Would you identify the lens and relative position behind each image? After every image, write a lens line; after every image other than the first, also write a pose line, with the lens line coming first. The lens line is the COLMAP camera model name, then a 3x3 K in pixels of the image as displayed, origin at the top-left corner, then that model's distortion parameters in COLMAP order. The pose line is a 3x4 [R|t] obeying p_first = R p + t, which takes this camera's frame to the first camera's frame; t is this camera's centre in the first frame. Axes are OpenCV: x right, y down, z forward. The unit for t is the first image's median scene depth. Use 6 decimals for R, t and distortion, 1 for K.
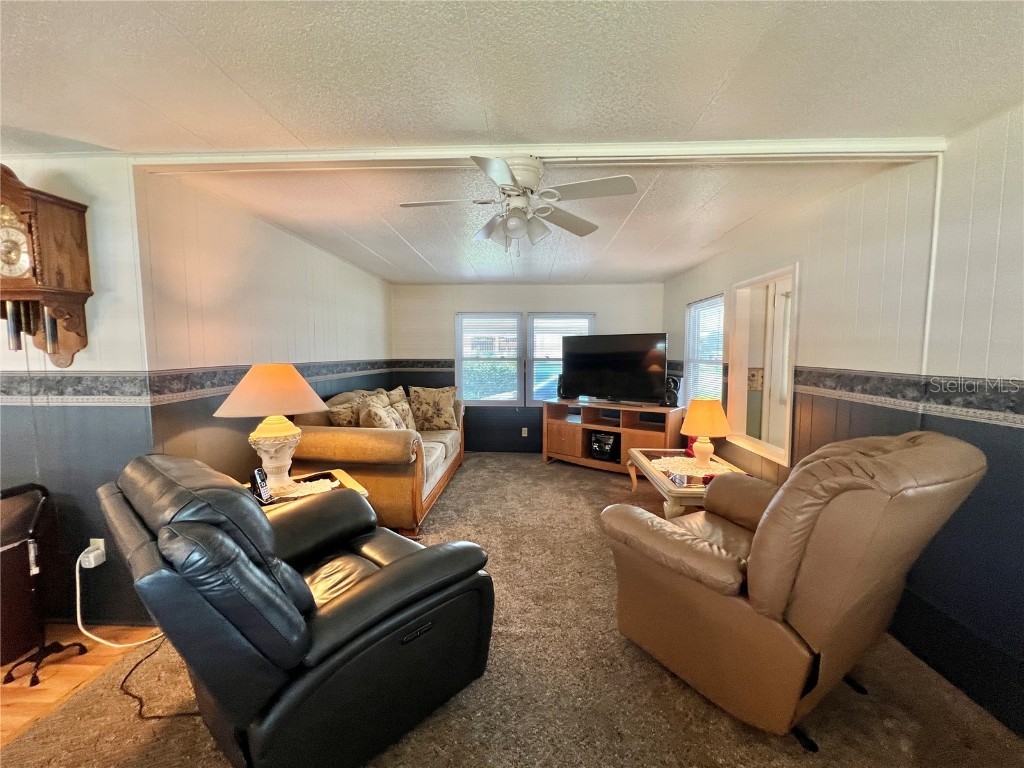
lens RADIAL K [[411.4, 0, 511.0], [0, 411.4, 383.7], [0, 0, 1]] dist [-0.005734, 0.001457]
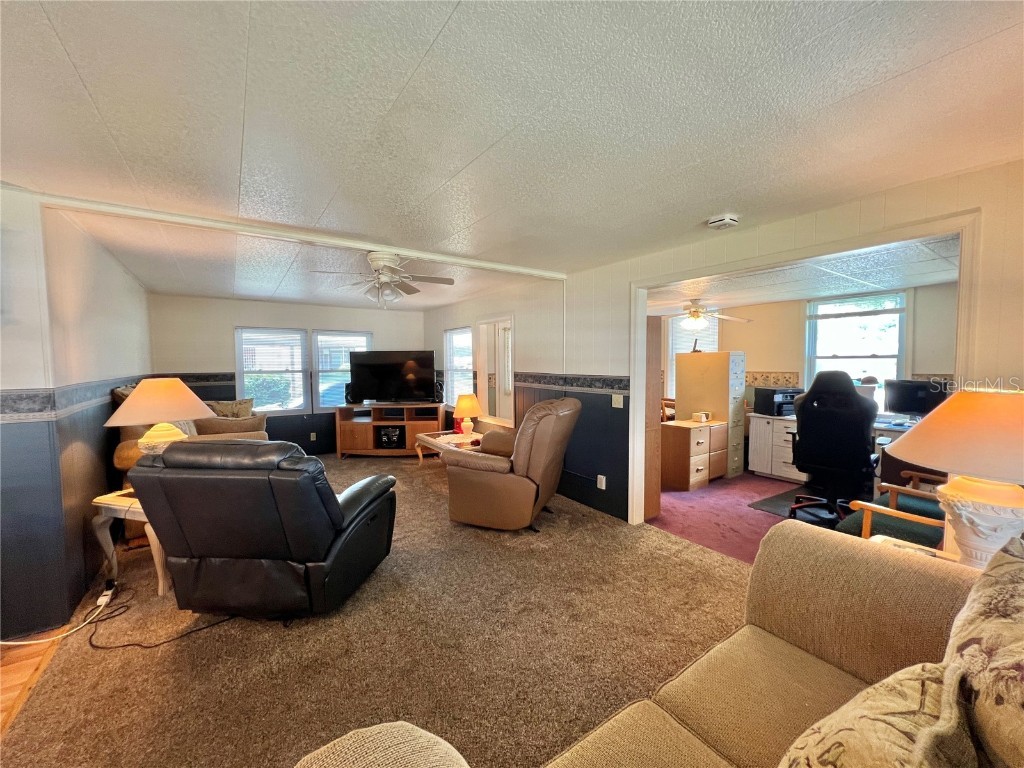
lens RADIAL K [[411.4, 0, 509.5], [0, 411.4, 384.1], [0, 0, 1]] dist [-0.005734, 0.001457]
pose [[0.800458, -0.037817, 0.598195, -0.312057], [0.051729, 0.998643, -0.006087, 0.015893], [-0.597153, 0.035817, 0.801328, -0.332710]]
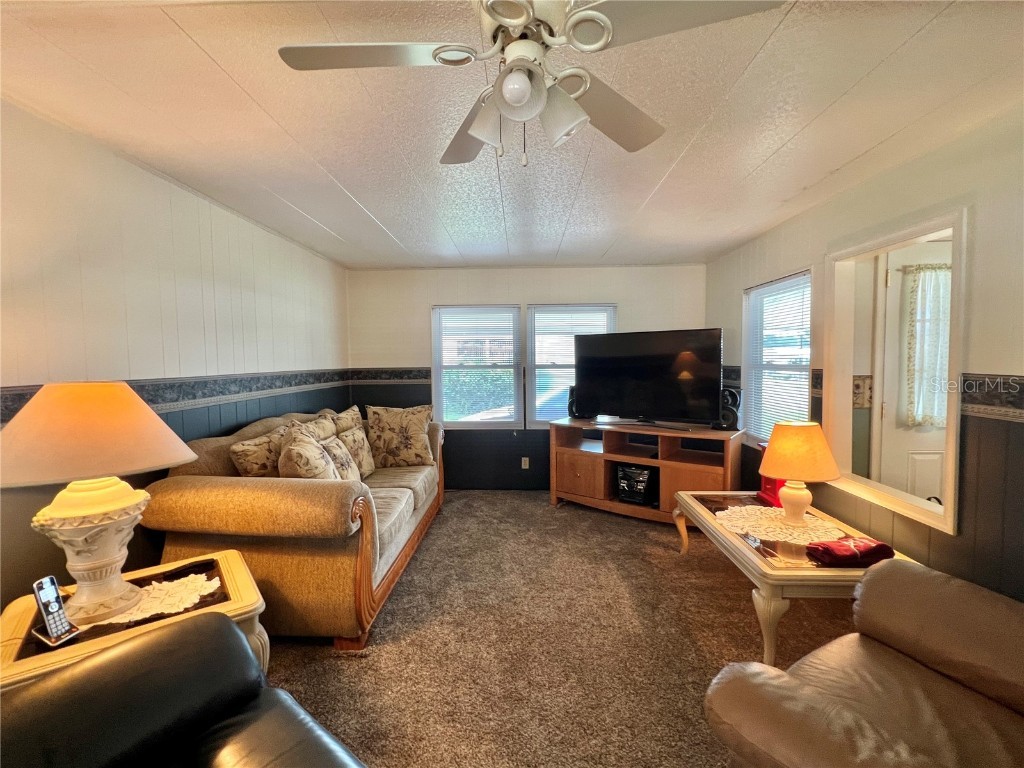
lens RADIAL K [[463.8, 0, 511.3], [0, 463.8, 387.5], [0, 0, 1]] dist [-0.003933, 0.000156]
pose [[0.999796, -0.012528, 0.015830, -0.006180], [0.012724, 0.999843, -0.012317, -0.016511], [-0.015673, 0.012516, 0.999799, 0.229837]]
